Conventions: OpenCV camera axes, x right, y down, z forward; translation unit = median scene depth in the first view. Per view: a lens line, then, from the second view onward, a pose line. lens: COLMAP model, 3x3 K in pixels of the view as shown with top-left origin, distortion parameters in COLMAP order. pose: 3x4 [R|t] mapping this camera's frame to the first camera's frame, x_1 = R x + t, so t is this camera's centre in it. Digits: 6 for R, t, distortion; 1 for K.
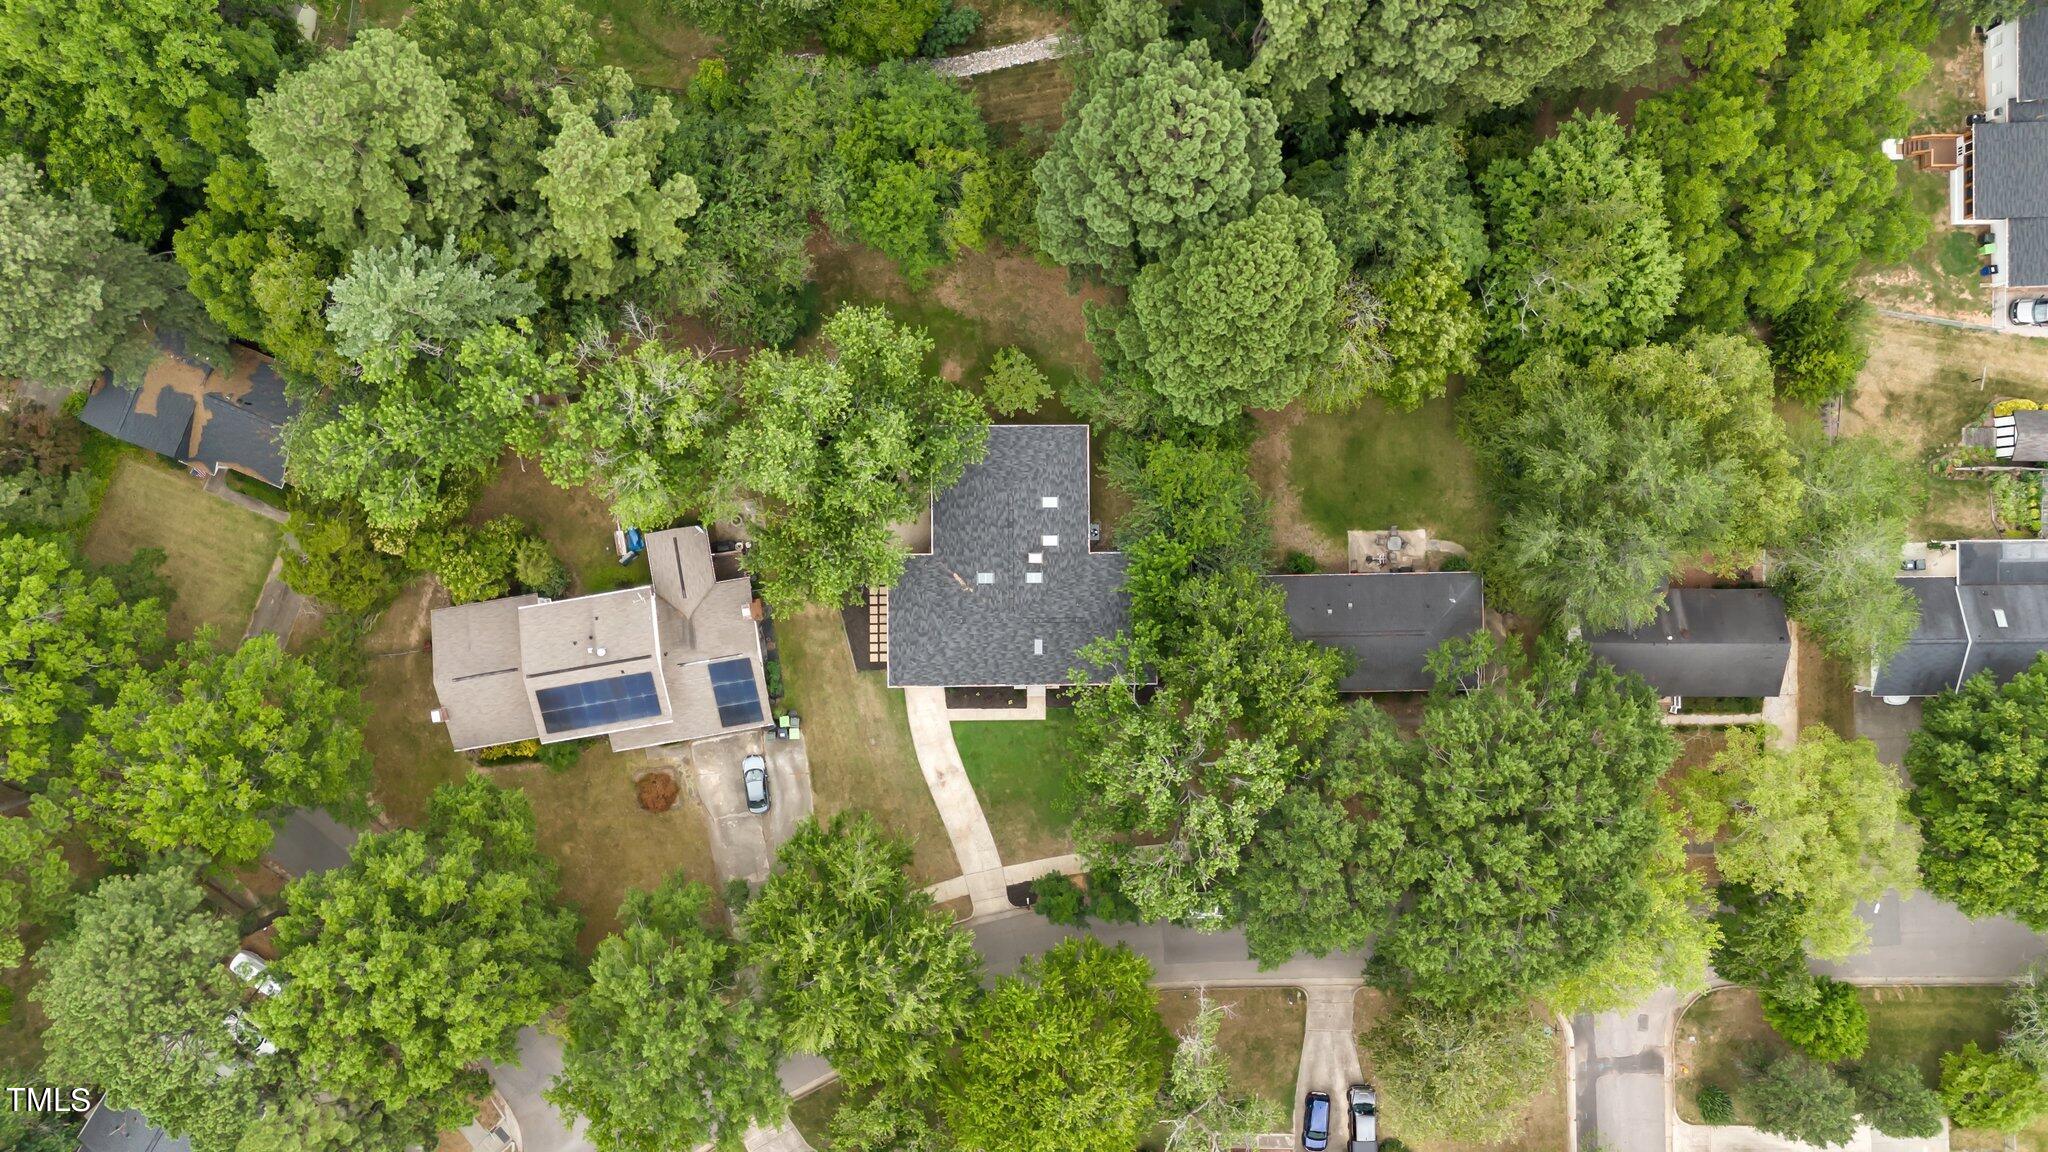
lens RADIAL K [[1509.9, 0, 1015.4], [0, 1509.9, 569.5], [0, 0, 1]] dist [0.048890, -0.047273]
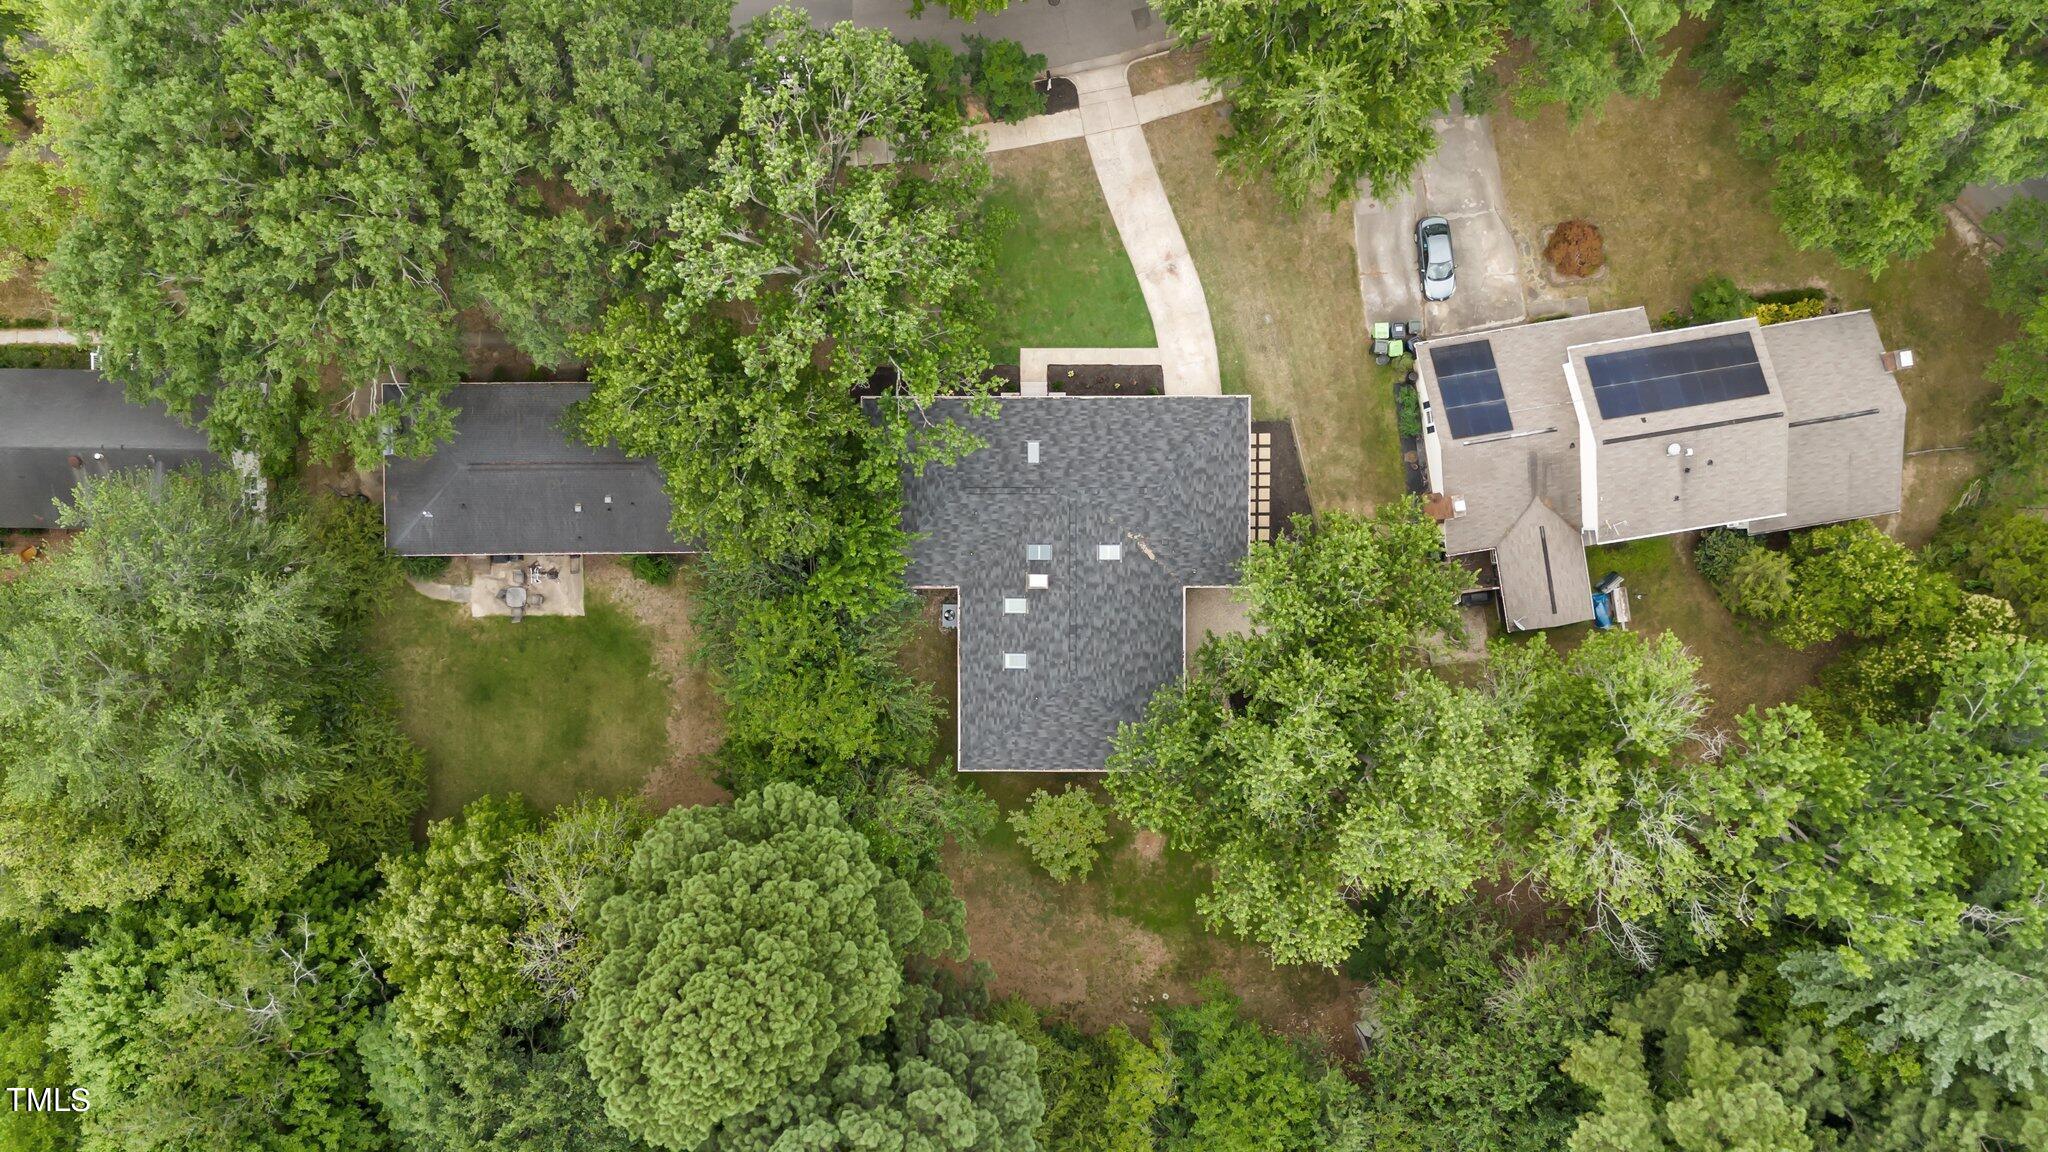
lens RADIAL K [[1509.9, 0, 1015.4], [0, 1509.9, 569.5], [0, 0, 1]] dist [0.048890, -0.047273]
pose [[-0.999646, -0.007079, -0.025649, 0.041327], [0.007614, -0.999754, -0.020838, 0.011968], [-0.025495, -0.021026, 0.999454, 0.312407]]
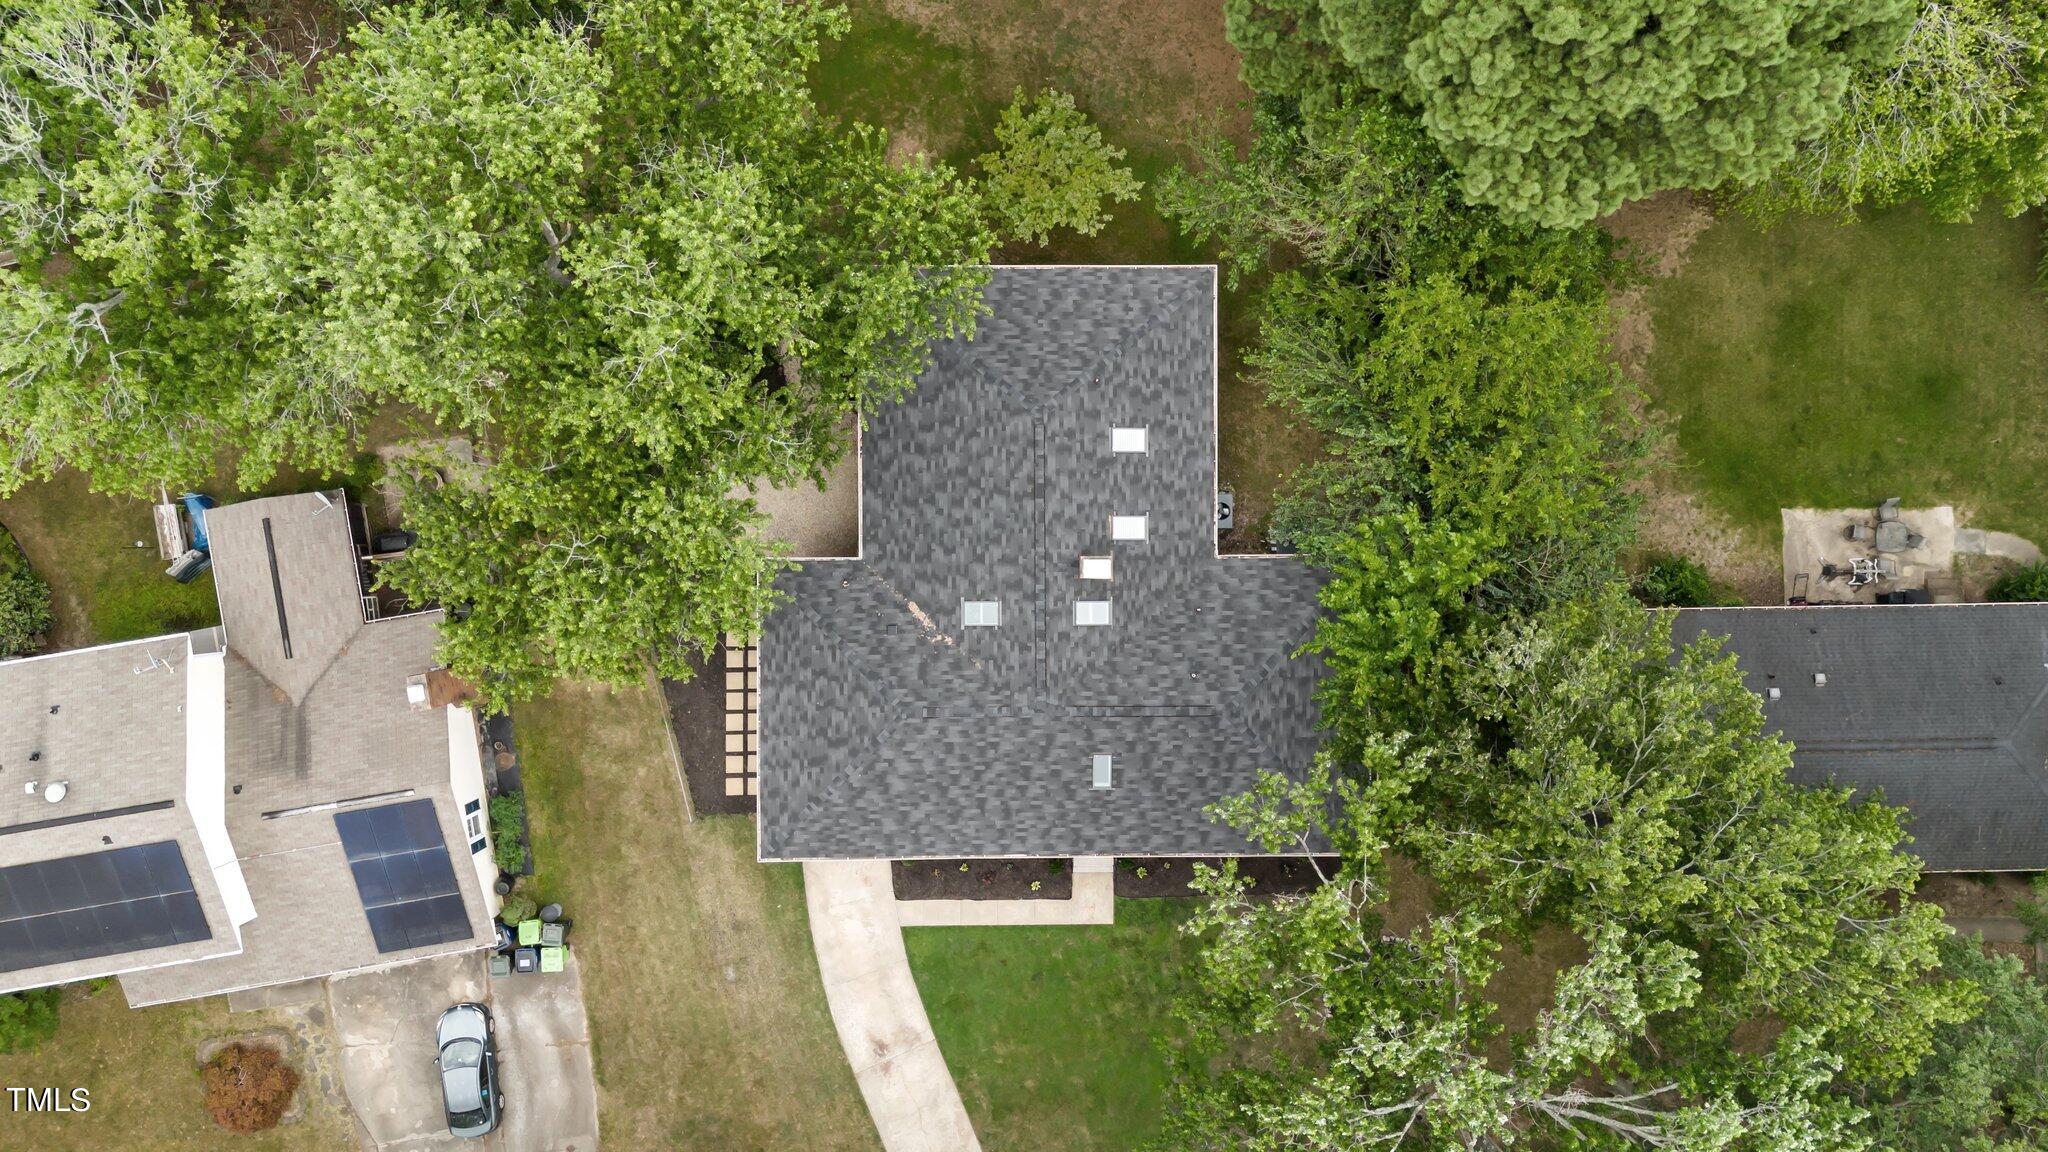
lens RADIAL K [[1509.9, 0, 1015.4], [0, 1509.9, 569.5], [0, 0, 1]] dist [0.048890, -0.047273]
pose [[0.999996, 0.002742, -0.000262, -0.009968], [-0.002742, 0.999995, -0.001450, -0.006520], [0.000258, 0.001451, 0.999999, 0.569298]]
